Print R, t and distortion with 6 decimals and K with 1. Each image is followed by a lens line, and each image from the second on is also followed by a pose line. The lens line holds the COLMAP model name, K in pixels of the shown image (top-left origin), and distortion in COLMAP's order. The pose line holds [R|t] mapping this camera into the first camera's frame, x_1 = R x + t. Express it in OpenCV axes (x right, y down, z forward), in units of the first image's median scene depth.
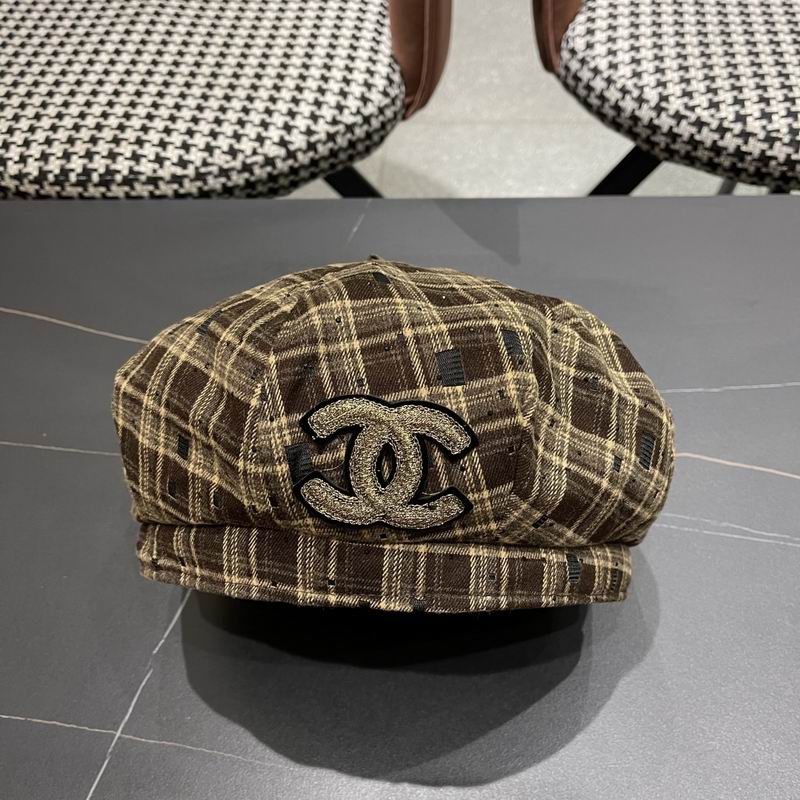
lens RADIAL K [[840.6, 0, 404.9], [0, 840.6, 416.5], [0, 0, 1]] dist [0.013260, 0.000000]
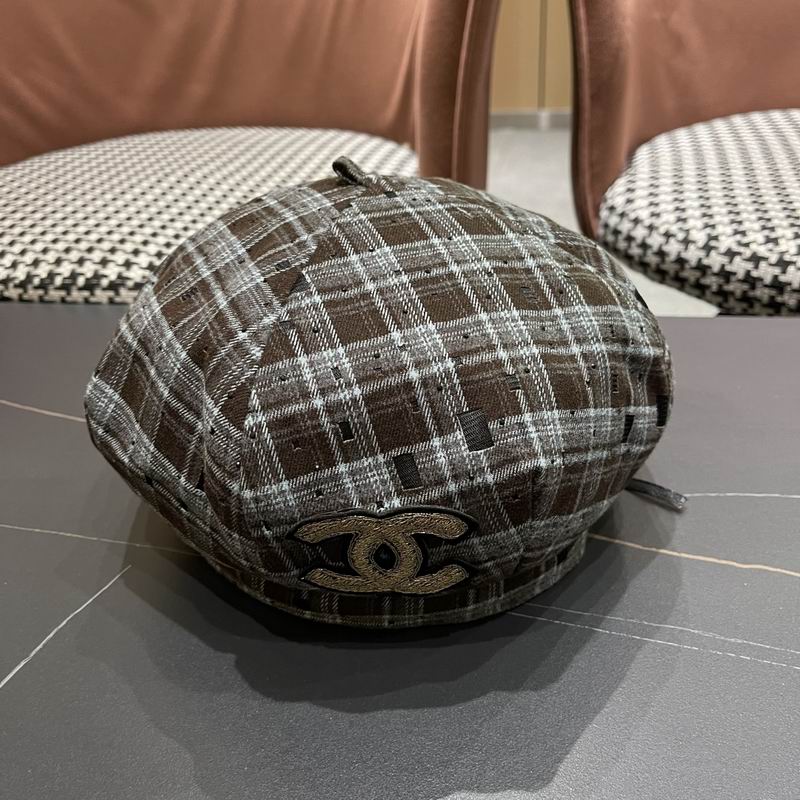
lens RADIAL K [[840.6, 0, 395.1], [0, 840.6, 405.1], [0, 0, 1]] dist [0.013260, 0.000000]
pose [[0.993181, 0.057495, -0.101424, 0.072567], [-0.090723, 0.927518, -0.362601, 0.139617], [0.073225, 0.369330, 0.926409, 0.211658]]
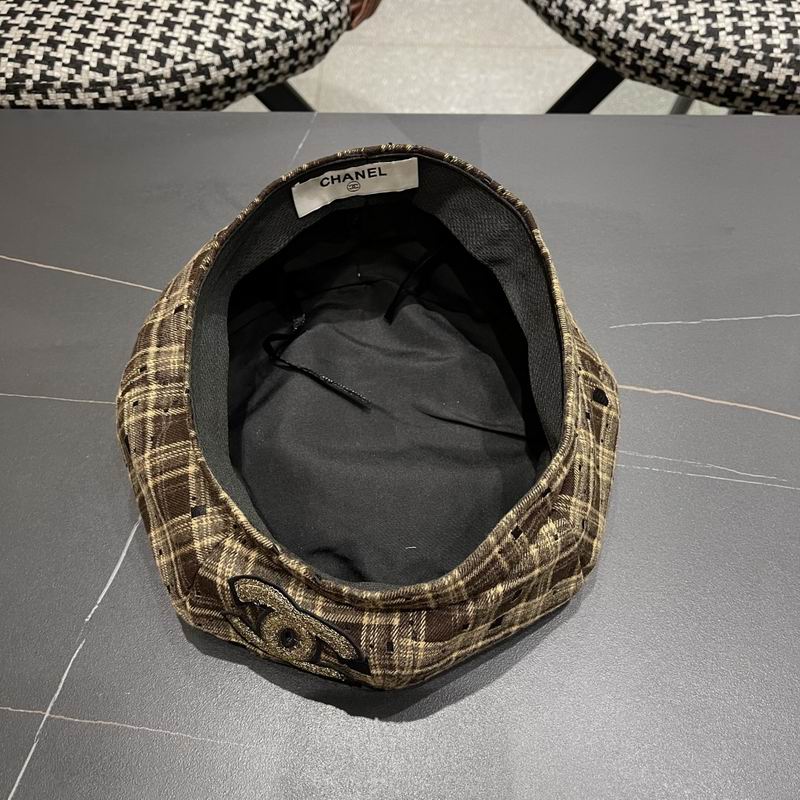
lens RADIAL K [[840.6, 0, 402.4], [0, 840.6, 405.2], [0, 0, 1]] dist [0.013260, 0.000000]
pose [[0.996885, -0.009757, 0.078268, -0.021540], [0.005233, 0.998315, 0.057799, 0.003549], [-0.078700, -0.057209, 0.995255, 0.067119]]
